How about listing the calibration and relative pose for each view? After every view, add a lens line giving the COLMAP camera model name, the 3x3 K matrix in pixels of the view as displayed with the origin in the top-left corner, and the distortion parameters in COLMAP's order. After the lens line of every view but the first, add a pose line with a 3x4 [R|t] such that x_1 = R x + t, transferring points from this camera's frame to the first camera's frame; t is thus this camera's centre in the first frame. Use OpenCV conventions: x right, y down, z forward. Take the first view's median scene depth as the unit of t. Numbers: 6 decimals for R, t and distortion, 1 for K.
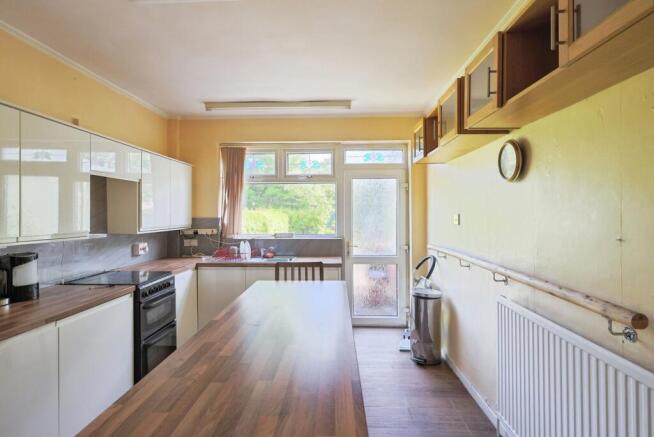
lens RADIAL K [[327.9, 0, 327.0], [0, 327.9, 218.5], [0, 0, 1]] dist [0.000713, 0.000314]
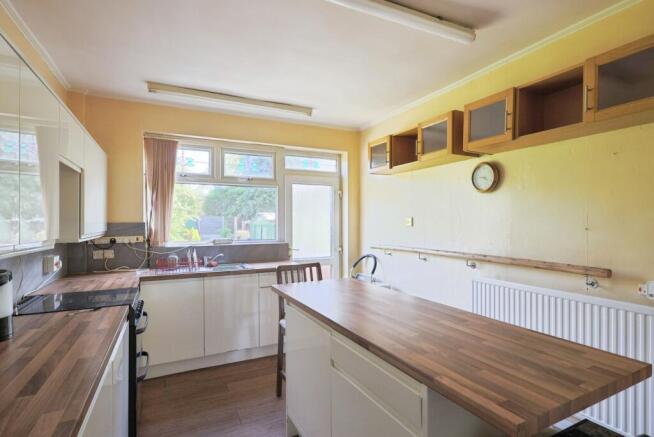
lens RADIAL K [[331.1, 0, 334.4], [0, 331.1, 227.3], [0, 0, 1]] dist [0.001977, 0.000461]
pose [[0.878172, -0.009878, 0.478243, -0.323942], [0.008925, 0.999951, 0.004264, 0.011246], [-0.478262, 0.000524, 0.878217, 0.039422]]
